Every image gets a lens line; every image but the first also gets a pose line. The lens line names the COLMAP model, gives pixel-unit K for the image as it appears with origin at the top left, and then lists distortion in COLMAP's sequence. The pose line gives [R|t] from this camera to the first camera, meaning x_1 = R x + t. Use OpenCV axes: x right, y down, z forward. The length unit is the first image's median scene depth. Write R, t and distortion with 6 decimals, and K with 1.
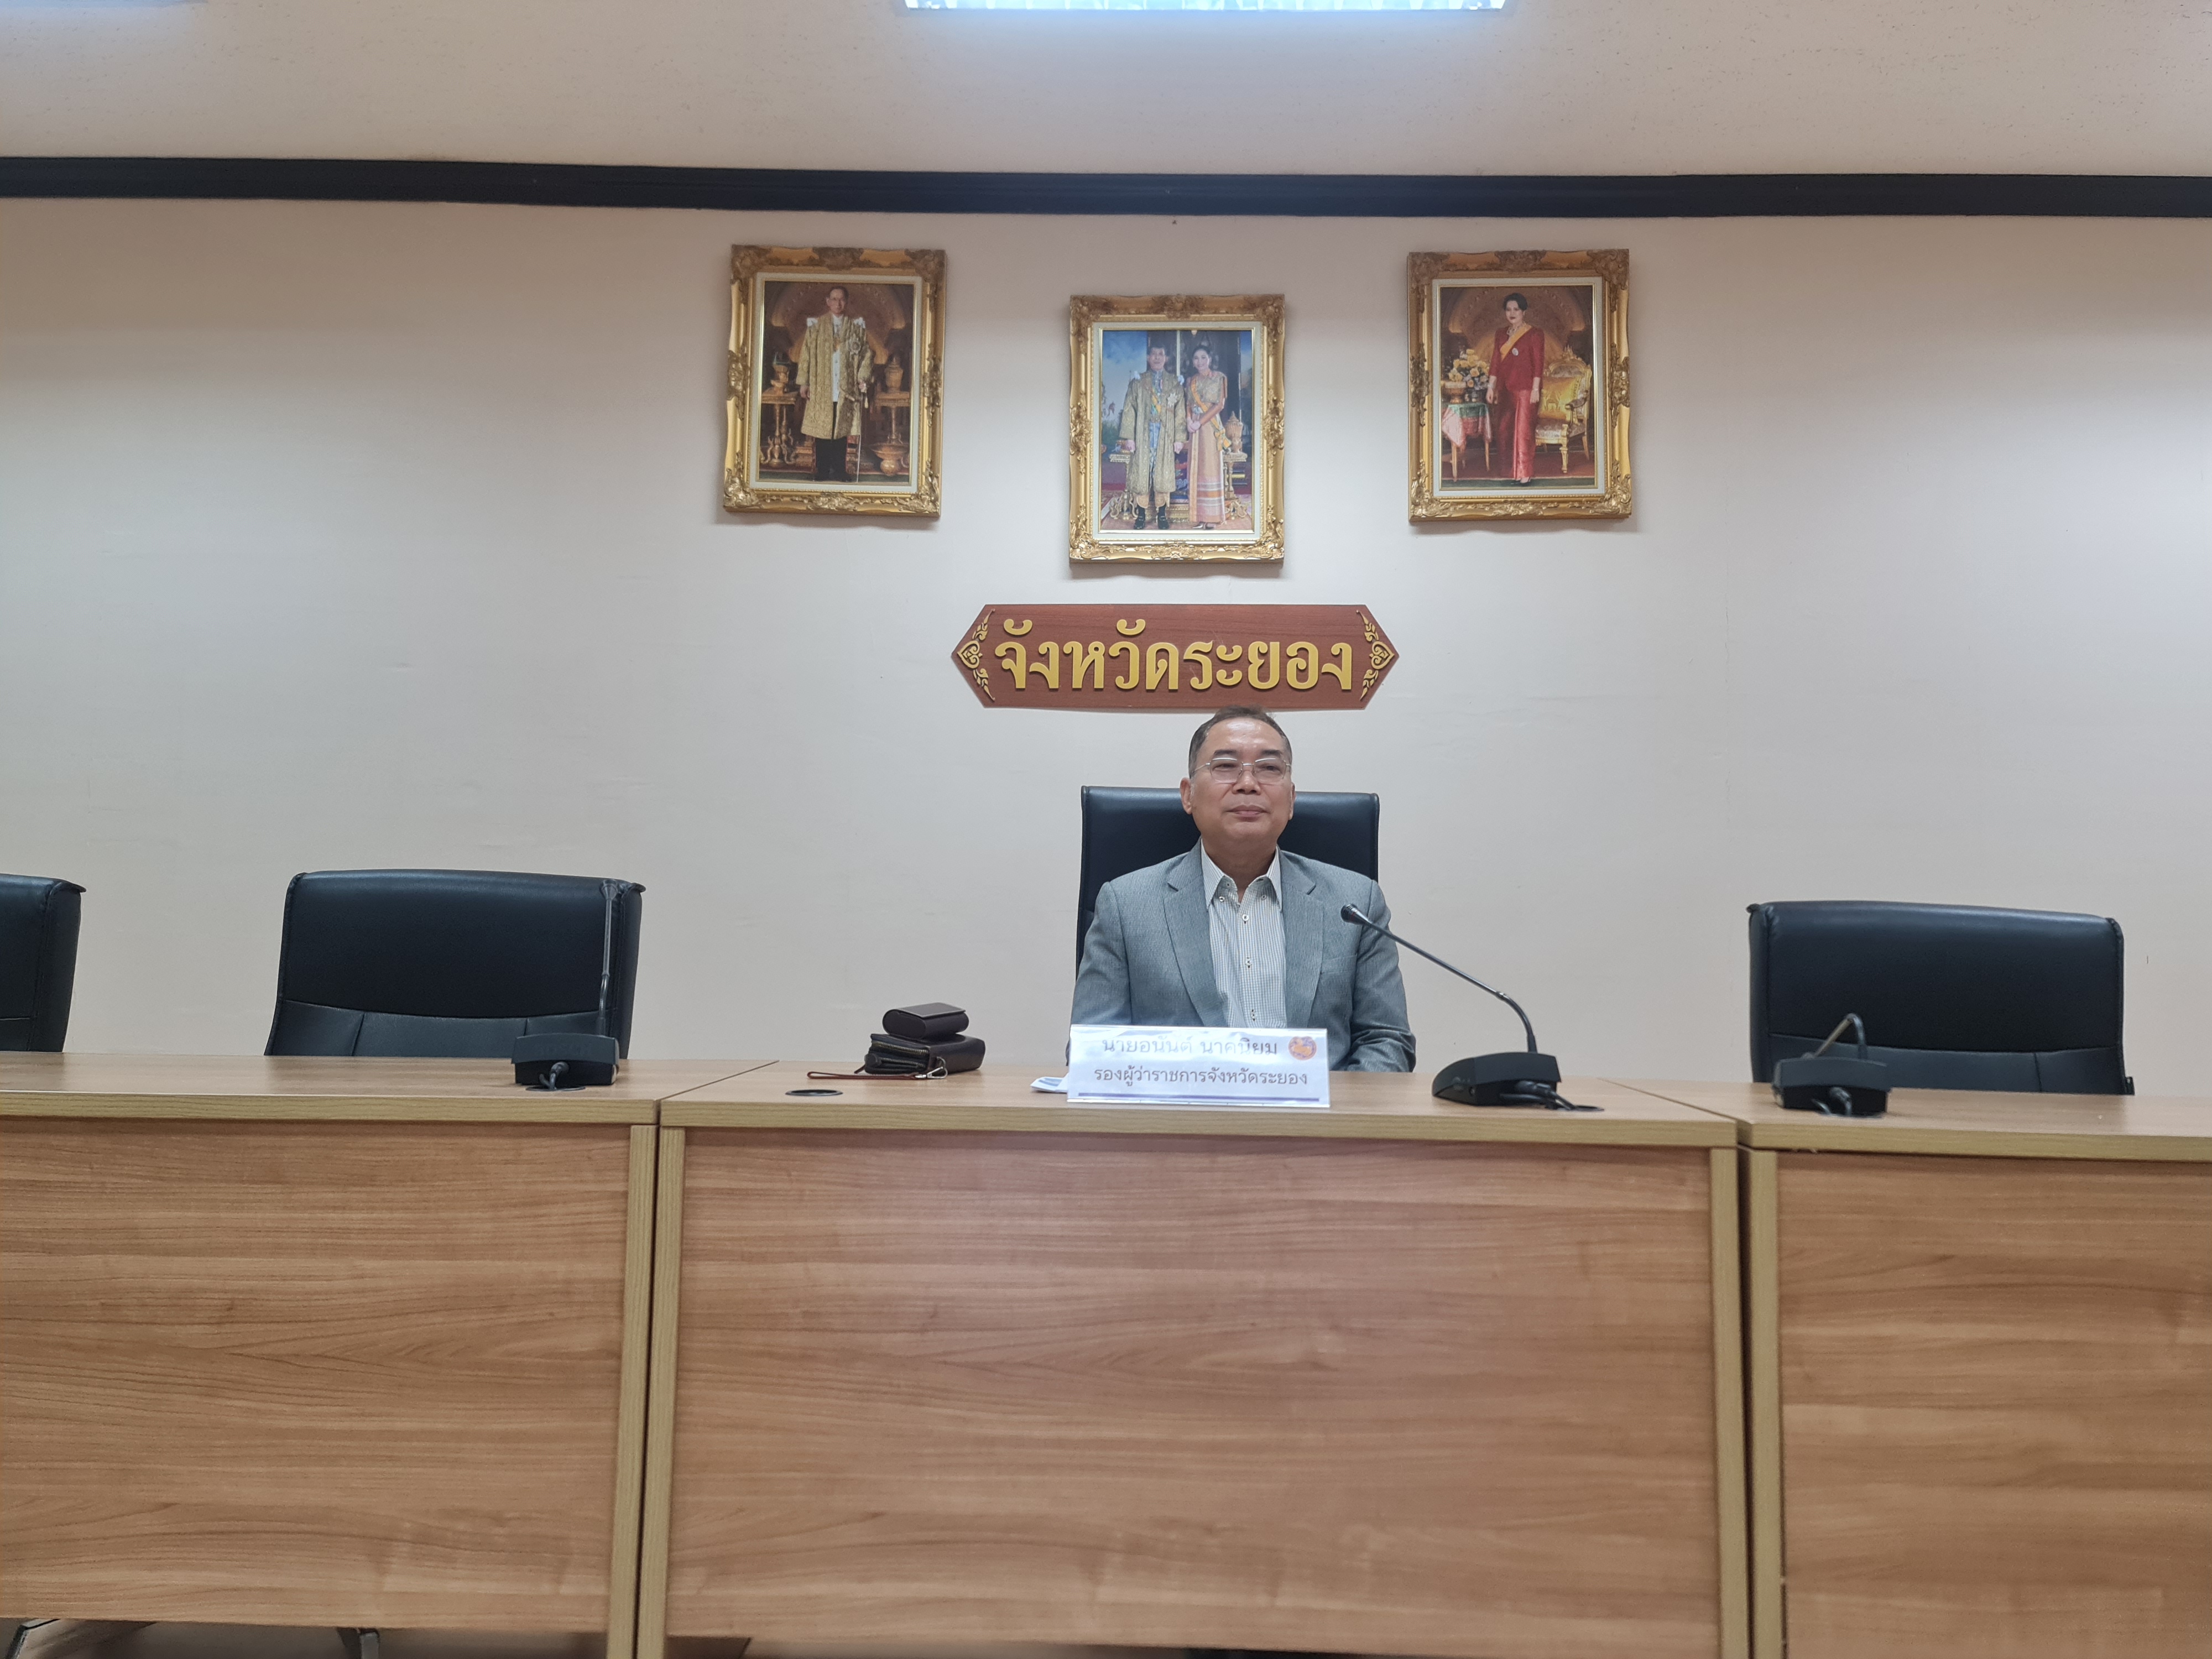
lens RADIAL K [[1601.0, 0, 1110.4], [0, 1601.0, 835.1], [0, 0, 1]] dist [0.030650, -0.009900]
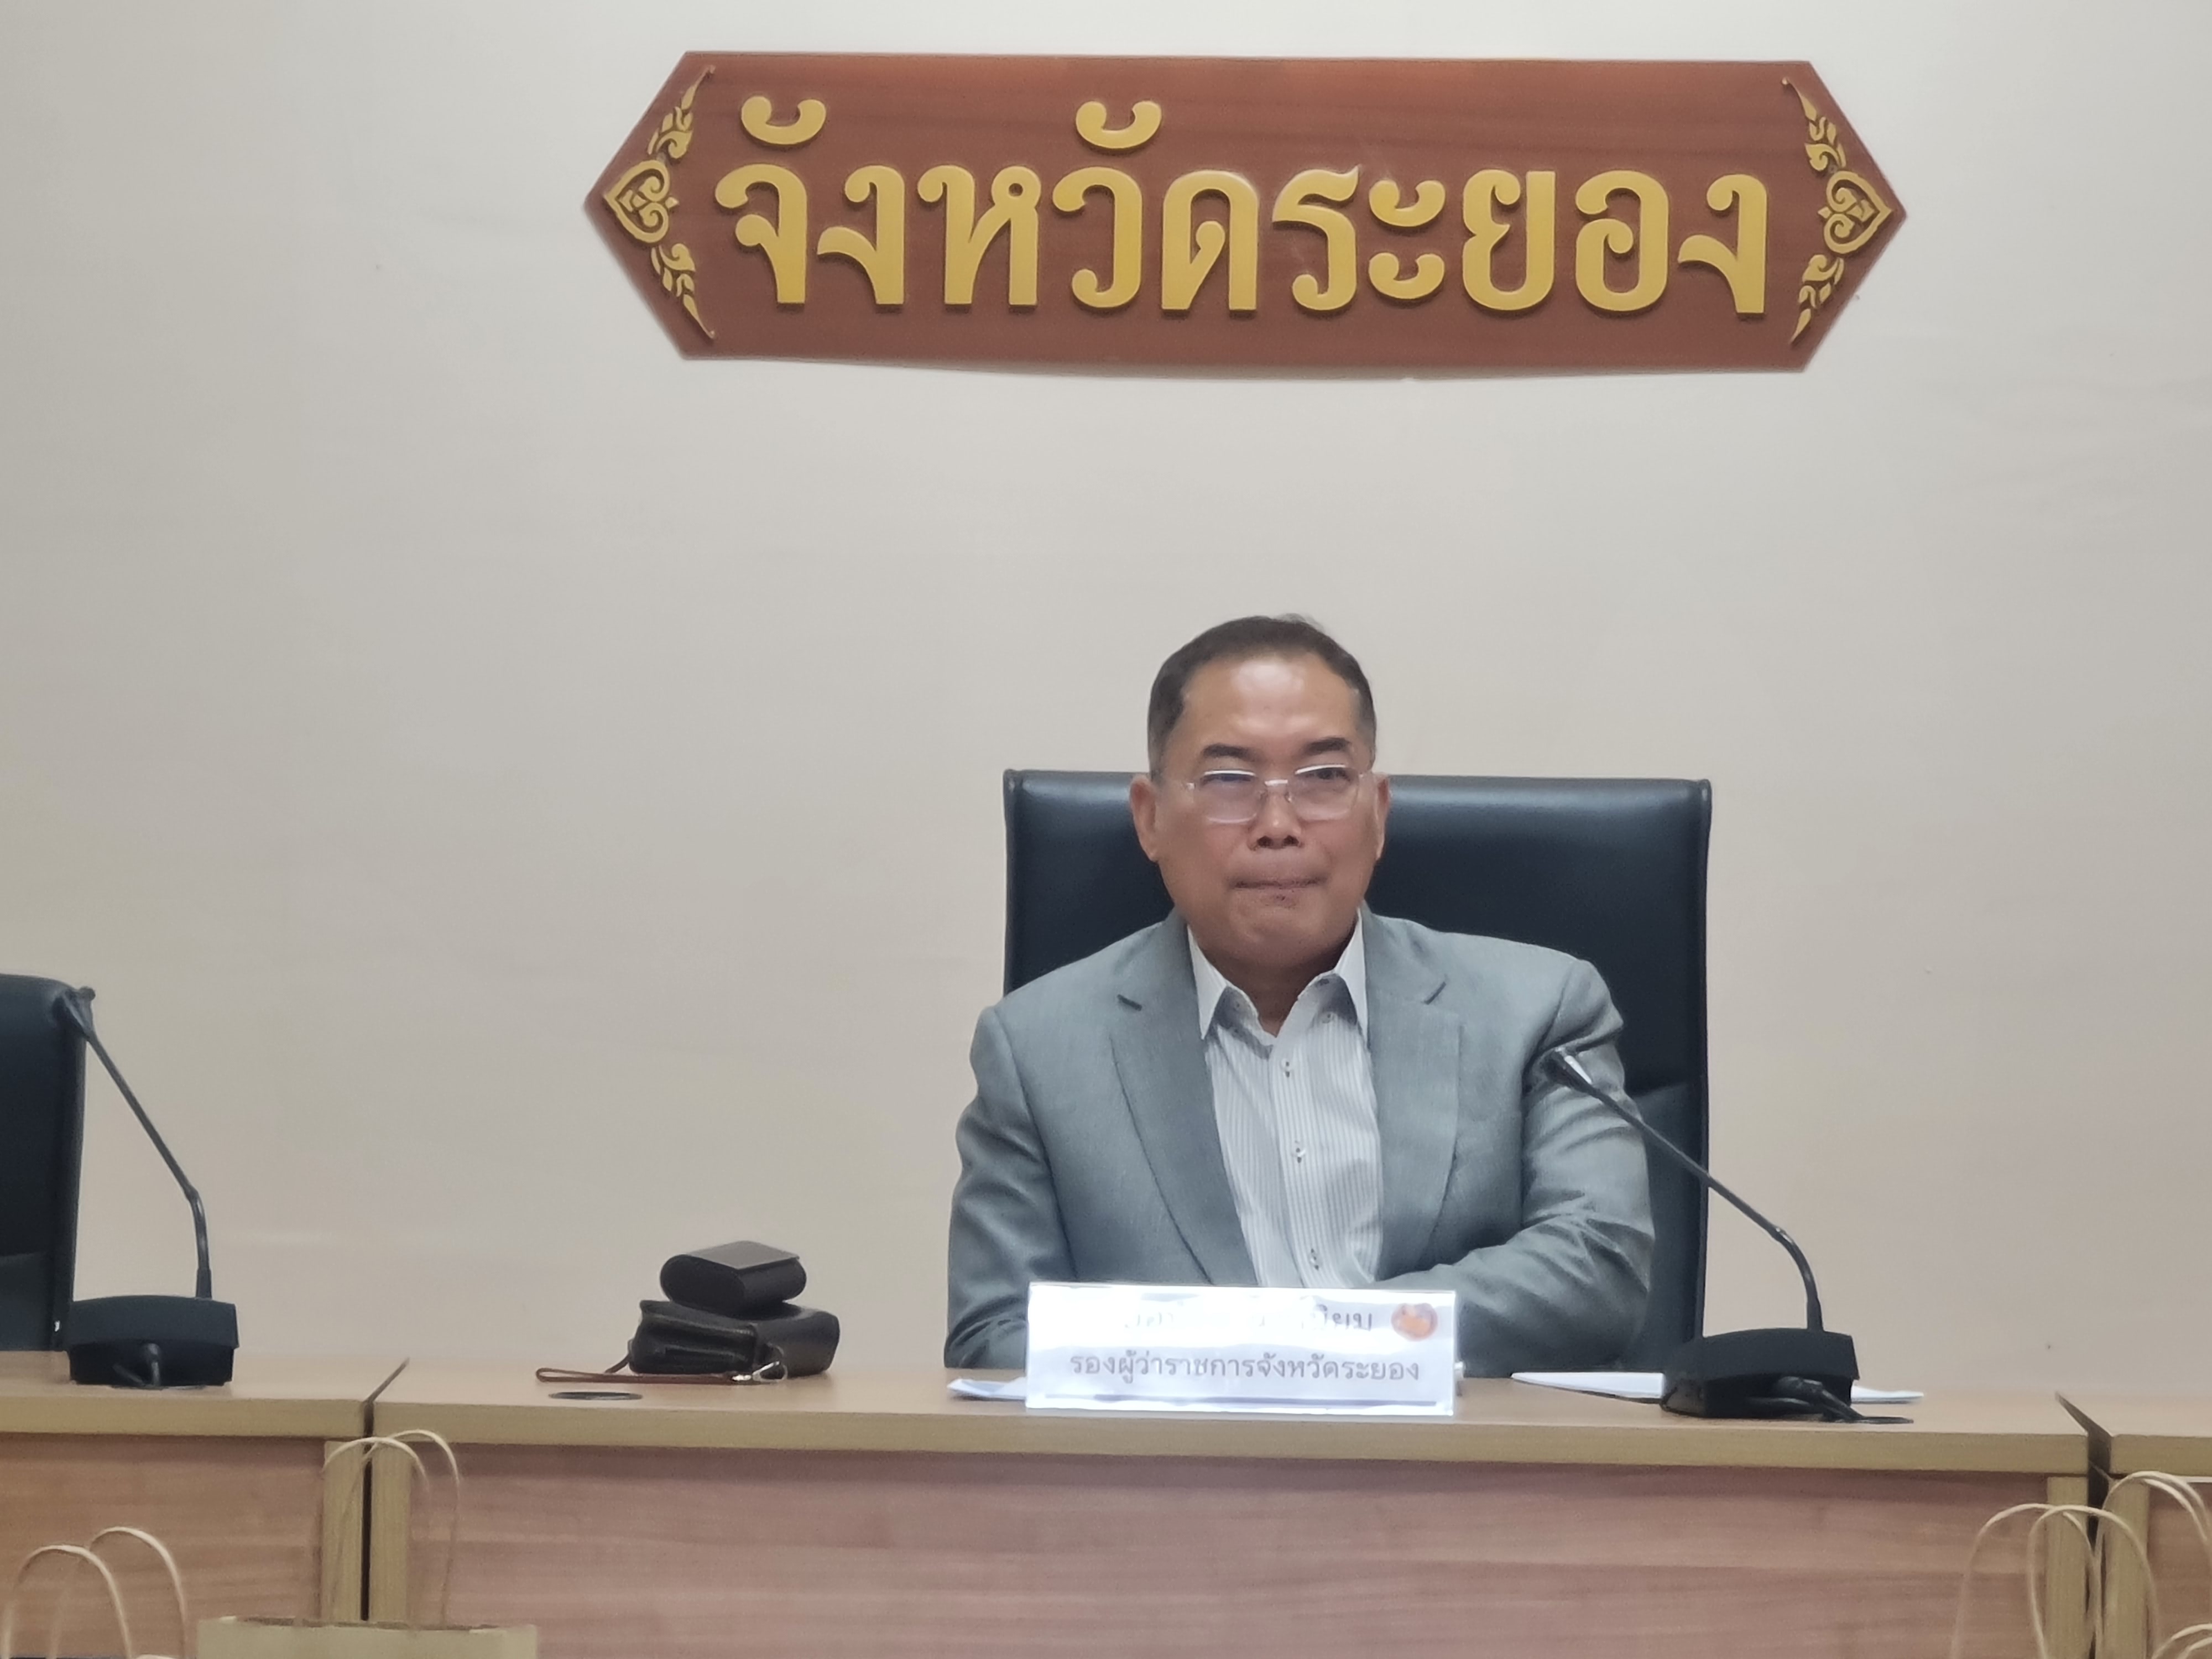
lens RADIAL K [[7952.6, 0, 1099.2], [0, 7952.6, 816.4], [0, 0, 1]] dist [0.041202, 0.000000]
pose [[0.999901, 0.002480, 0.013871, -0.014355], [-0.003247, 0.998453, 0.055512, -0.077950], [-0.013712, -0.055552, 0.998362, -0.692021]]
